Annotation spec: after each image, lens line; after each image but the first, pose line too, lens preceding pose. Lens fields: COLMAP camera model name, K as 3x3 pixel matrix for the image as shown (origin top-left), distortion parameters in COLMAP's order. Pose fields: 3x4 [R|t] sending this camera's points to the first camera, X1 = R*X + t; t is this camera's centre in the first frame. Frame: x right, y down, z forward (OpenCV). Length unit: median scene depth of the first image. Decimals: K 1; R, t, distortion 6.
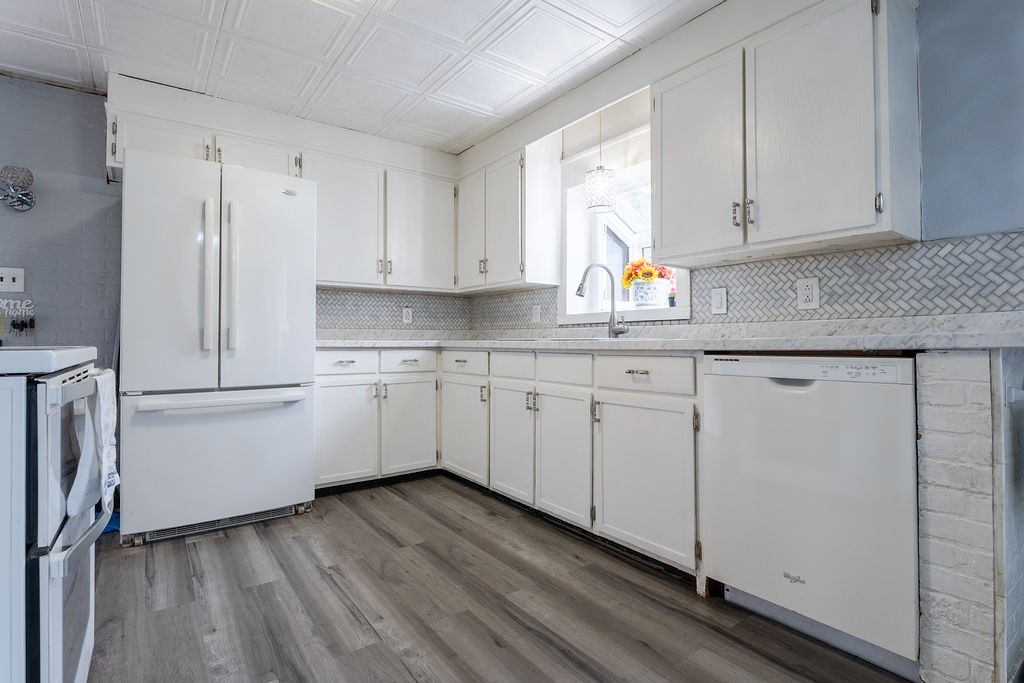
lens RADIAL K [[503.8, 0, 510.7], [0, 503.8, 331.0], [0, 0, 1]] dist [-0.010960, 0.000518]
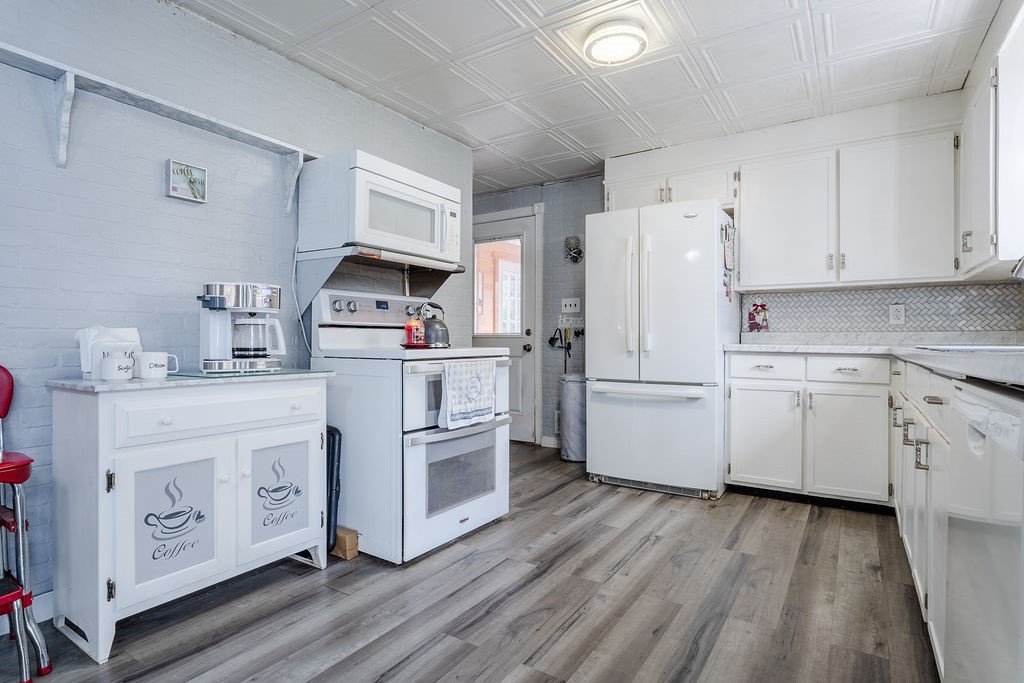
lens RADIAL K [[525.5, 0, 514.1], [0, 525.5, 343.6], [0, 0, 1]] dist [-0.007924, -0.001099]
pose [[0.360308, 0.010033, -0.932780, 0.534472], [0.012687, 0.999797, 0.015655, -0.007895], [0.932747, -0.017475, 0.360107, 0.191554]]
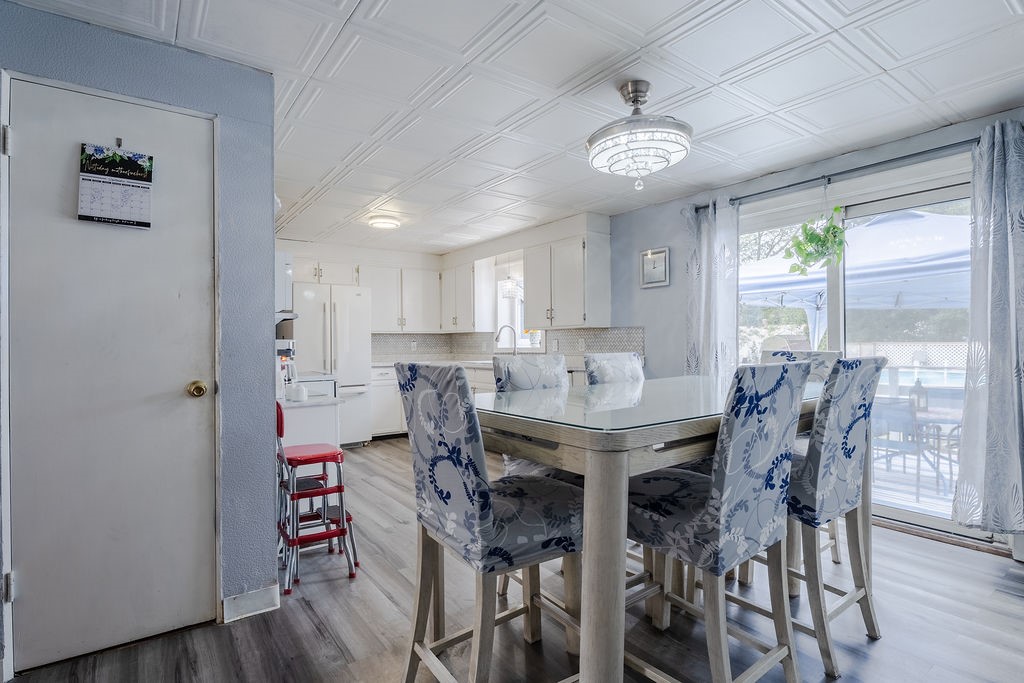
lens RADIAL K [[497.6, 0, 514.9], [0, 497.6, 344.5], [0, 0, 1]] dist [-0.004692, -0.000930]
pose [[0.999903, -0.008197, 0.011277, 0.196425], [0.008008, 0.999828, 0.016721, -0.095857], [-0.011412, -0.016629, 0.999797, -1.129772]]
